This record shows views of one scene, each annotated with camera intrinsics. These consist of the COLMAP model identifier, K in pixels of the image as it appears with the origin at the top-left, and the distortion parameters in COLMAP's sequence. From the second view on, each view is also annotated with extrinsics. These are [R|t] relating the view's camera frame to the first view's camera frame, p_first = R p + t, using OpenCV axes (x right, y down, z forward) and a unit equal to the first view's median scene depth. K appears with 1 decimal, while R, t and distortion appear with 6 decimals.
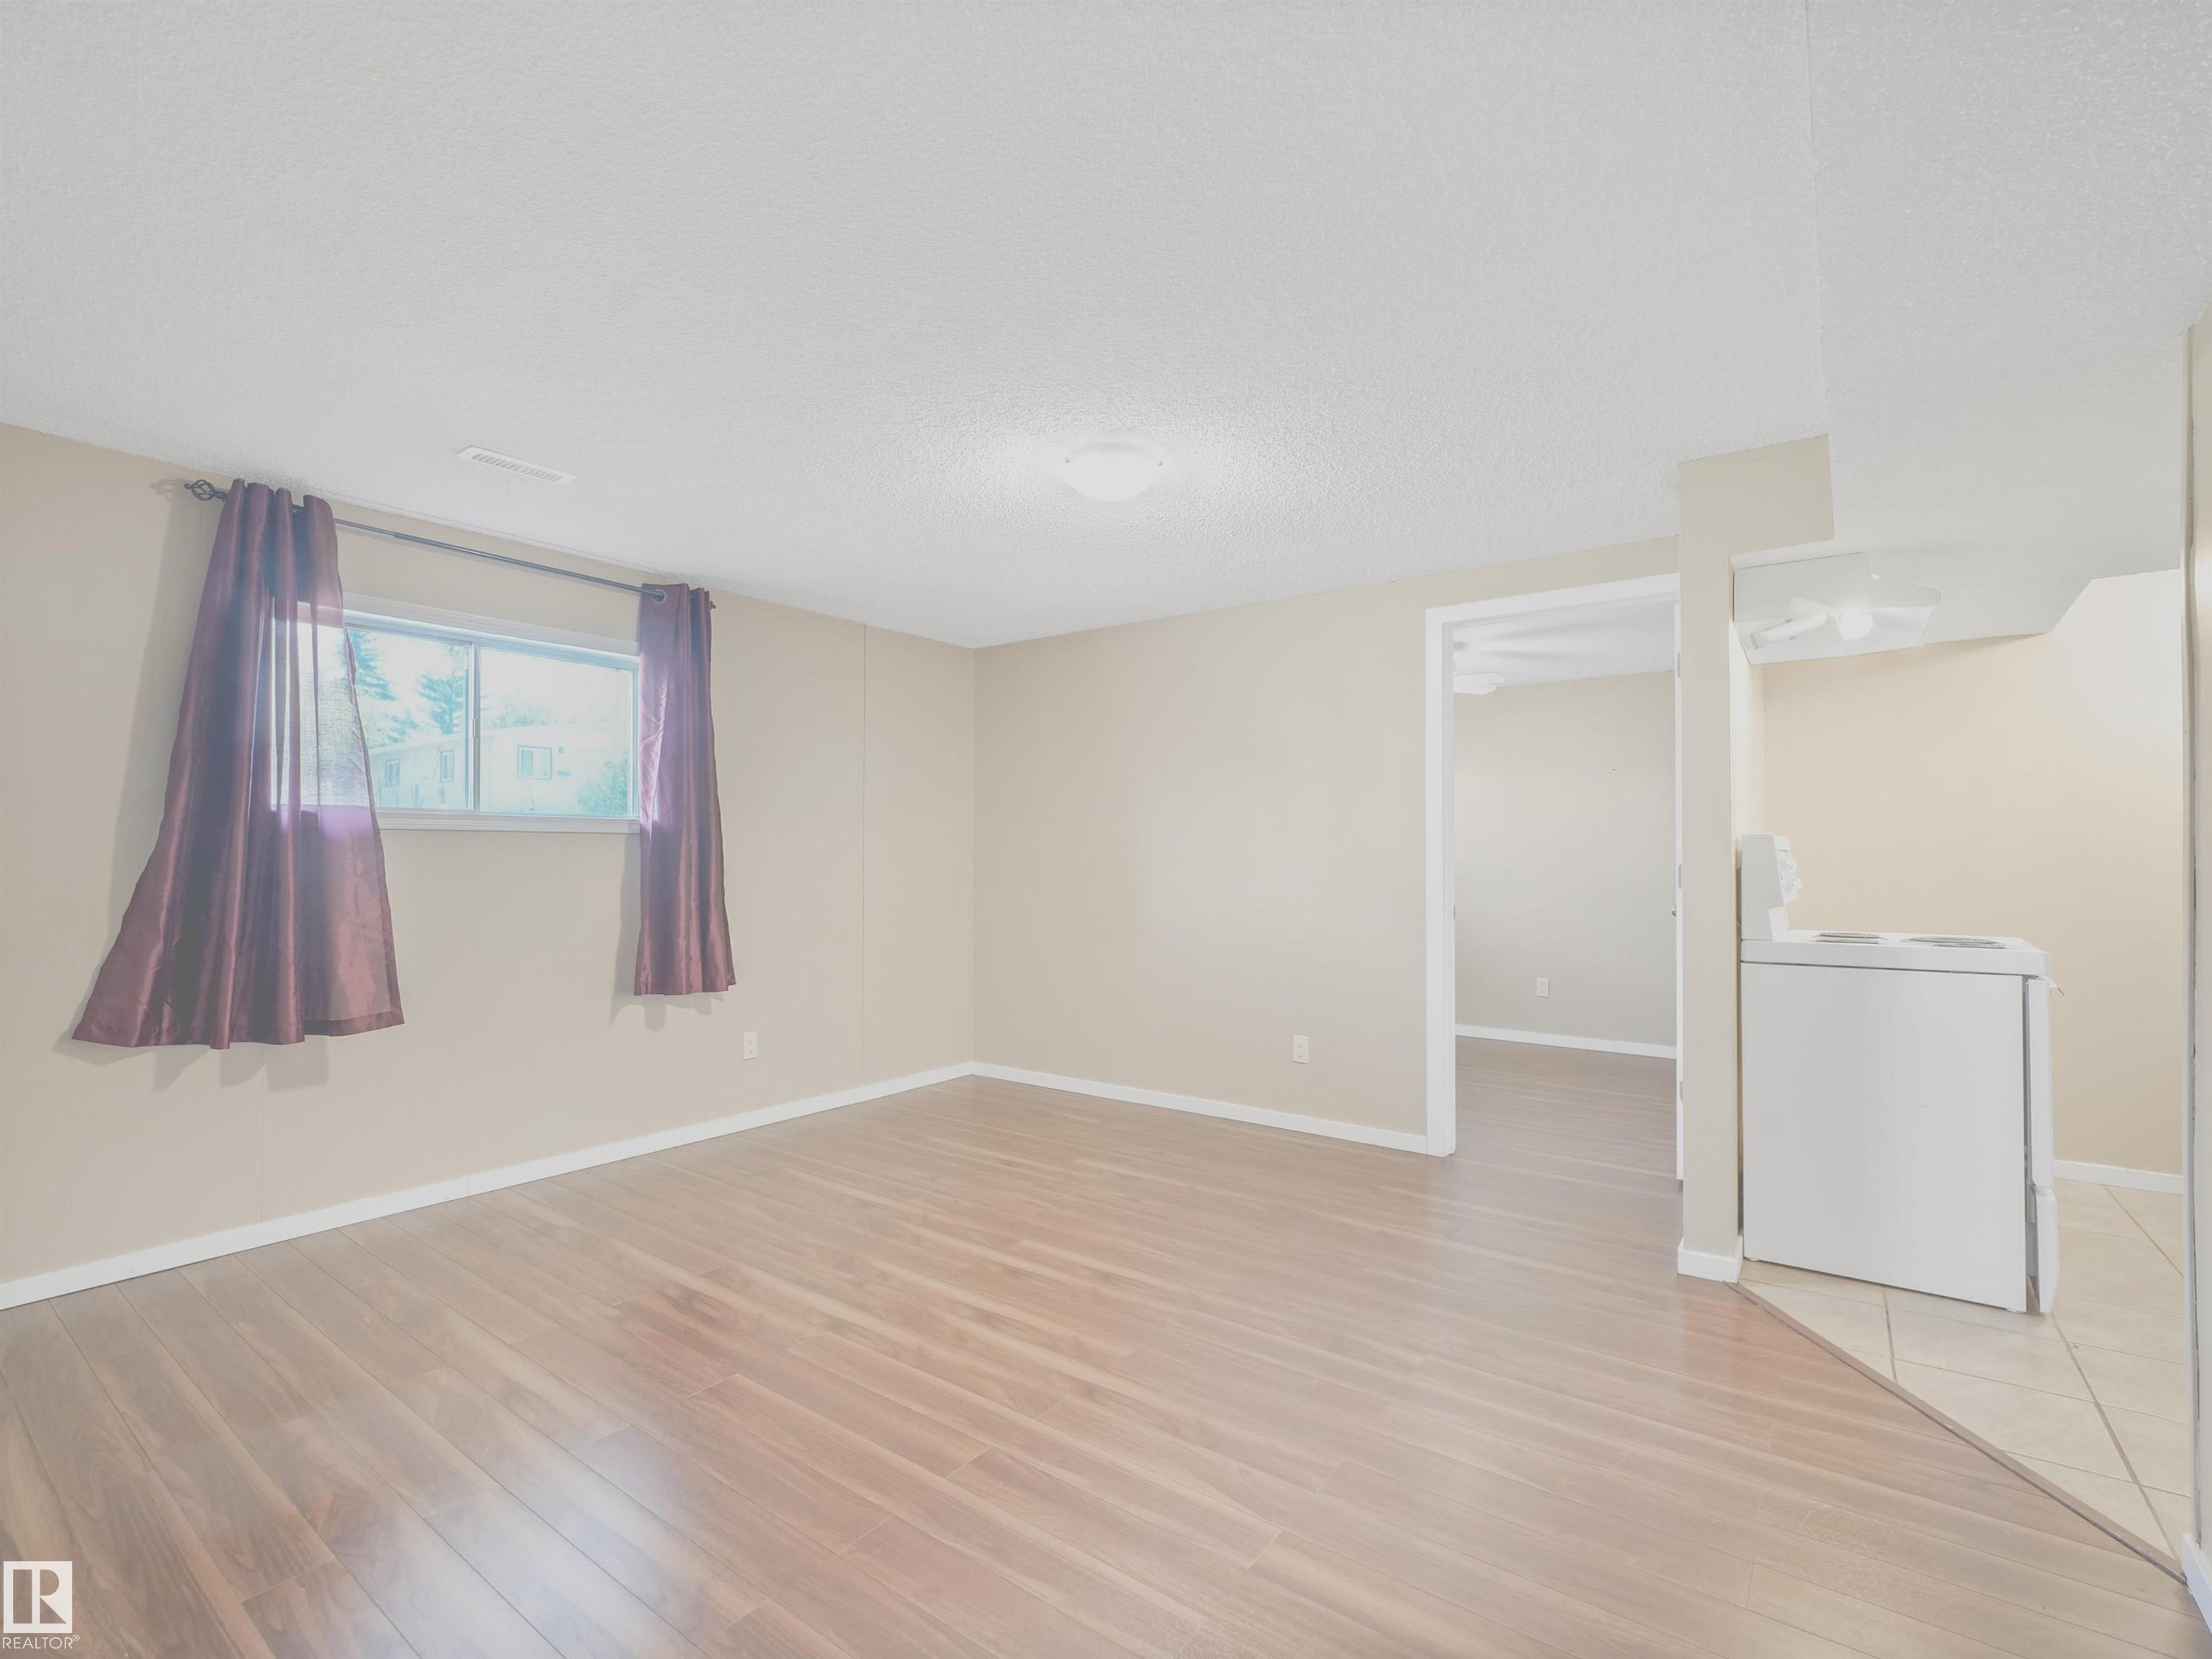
lens RADIAL K [[1014.1, 0, 1101.1], [0, 1014.1, 831.1], [0, 0, 1]] dist [-0.001152, -0.000019]
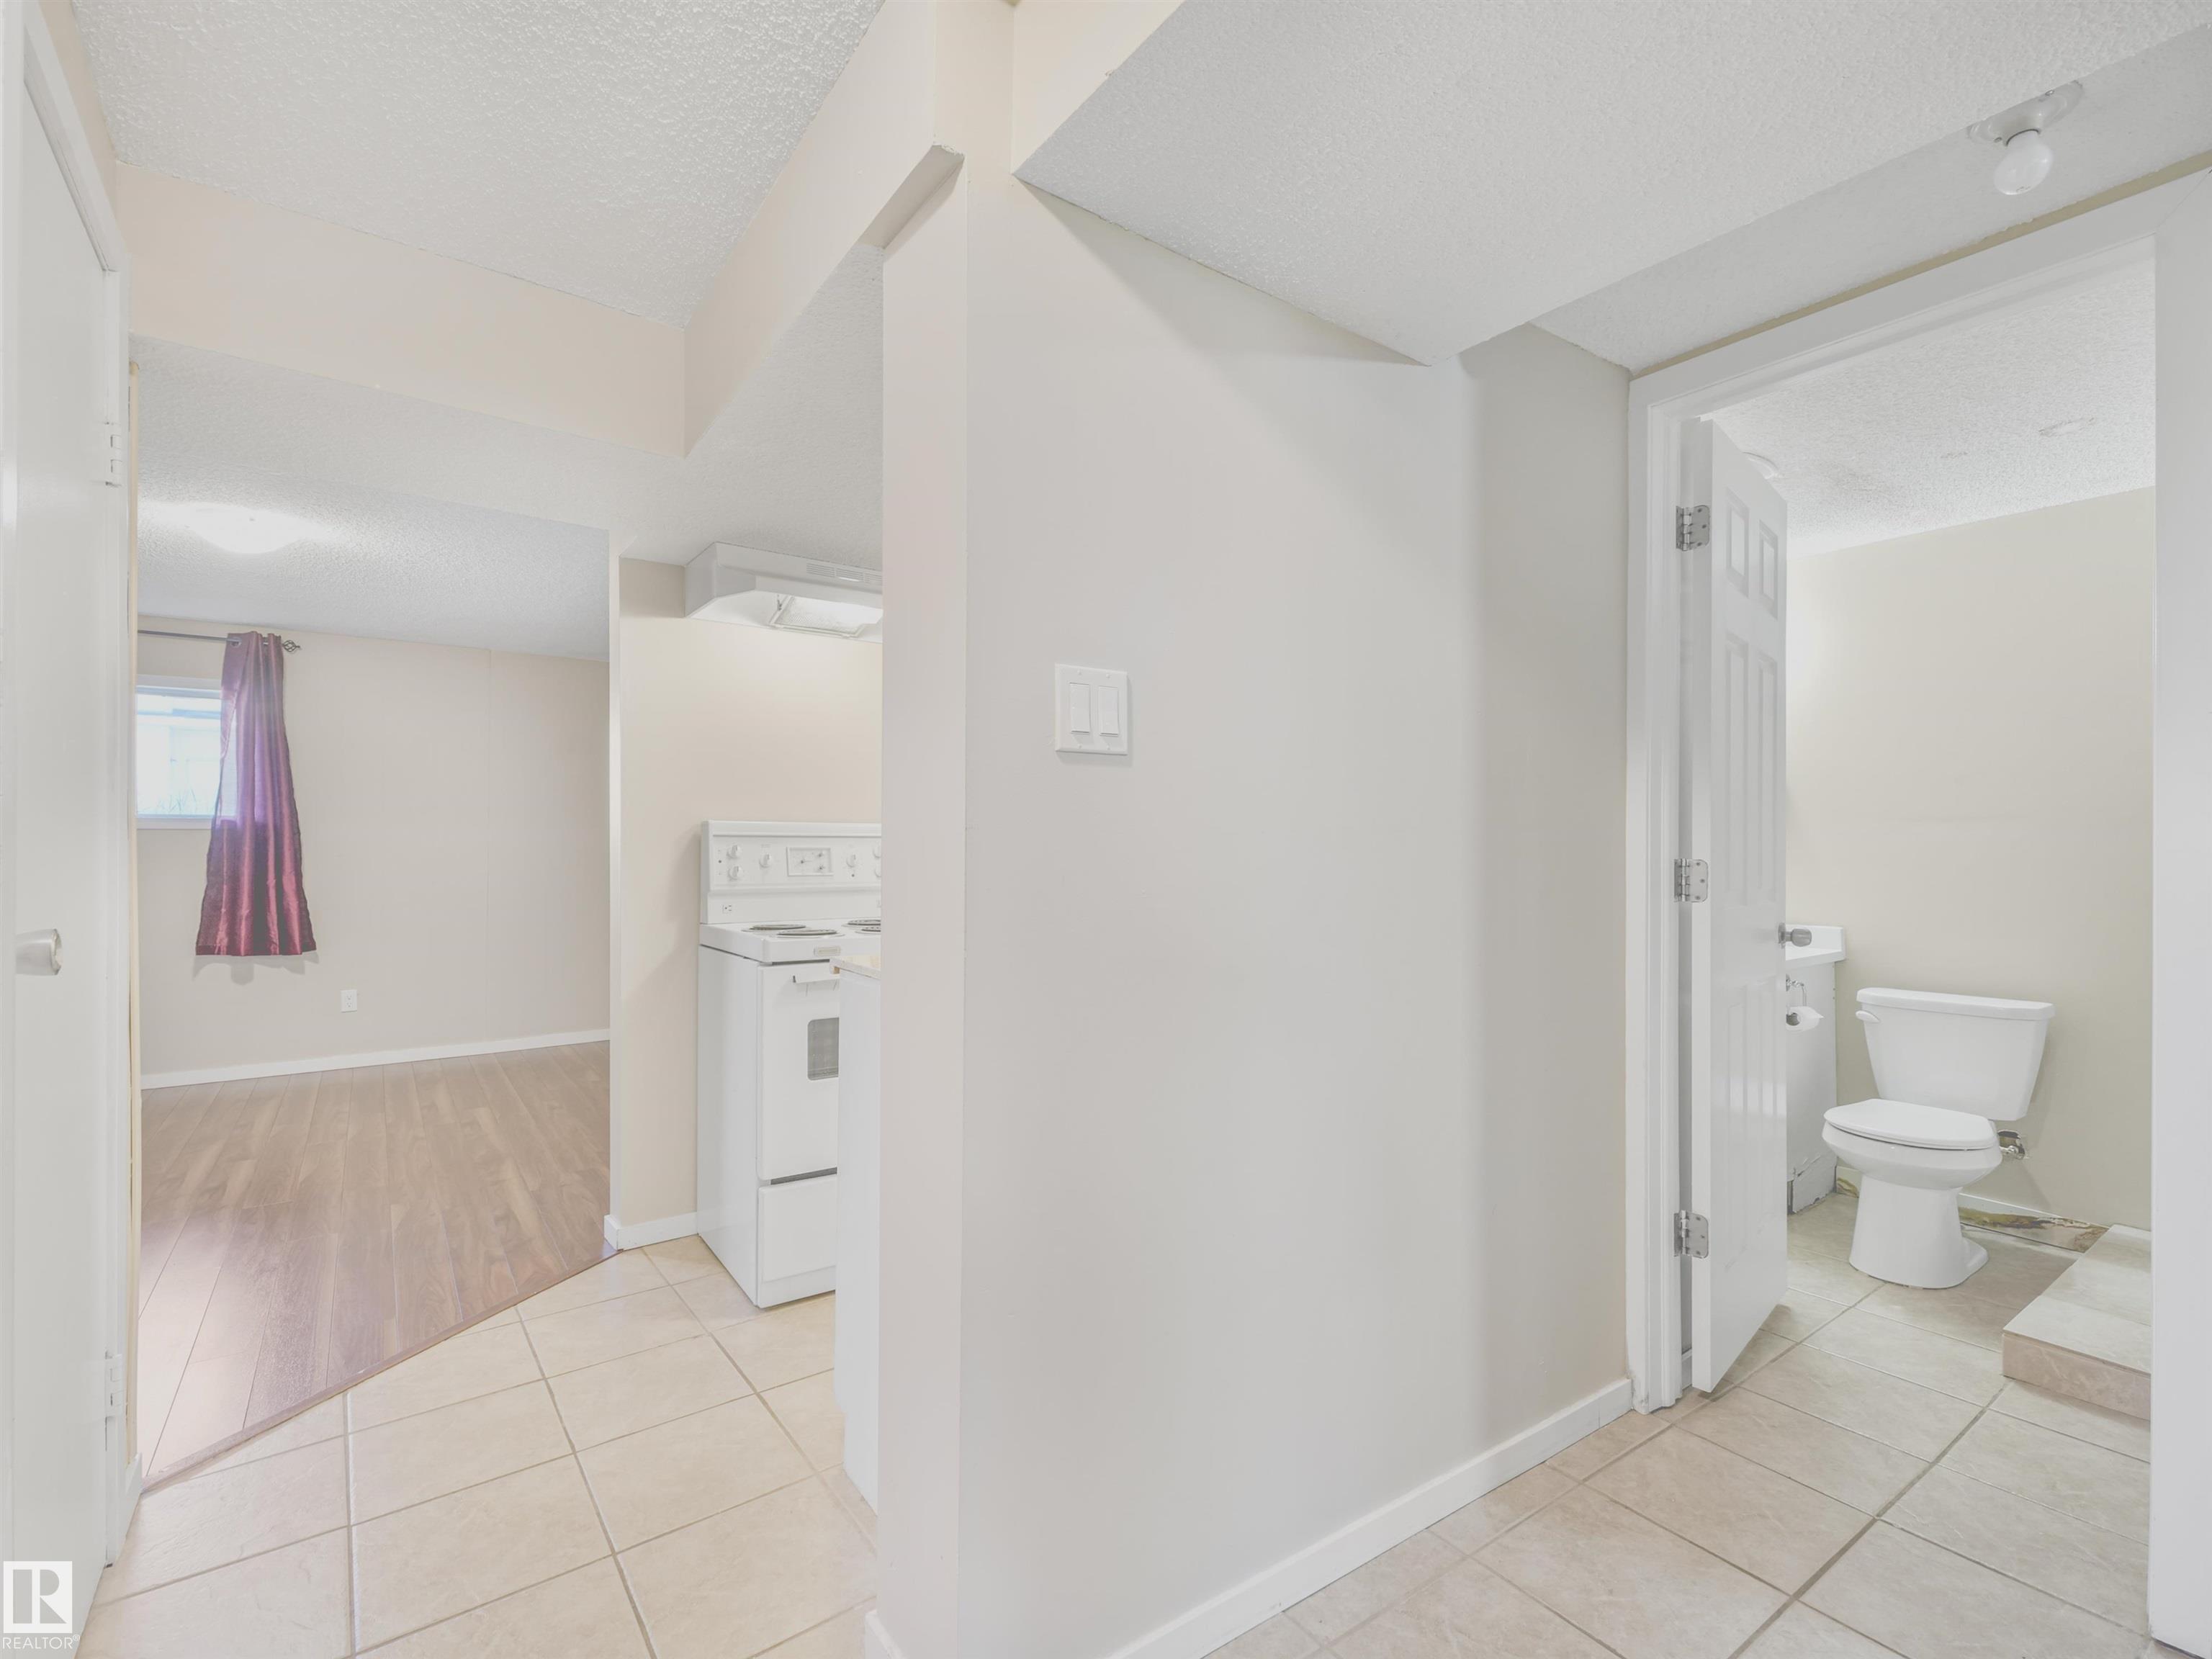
lens RADIAL K [[1014.1, 0, 1103.8], [0, 1014.1, 839.8], [0, 0, 1]] dist [-0.001152, -0.000019]
pose [[0.955373, -0.007672, -0.295301, 0.971245], [0.016046, 0.999535, 0.025947, -0.001700], [0.294965, -0.029527, 0.955052, 0.103287]]
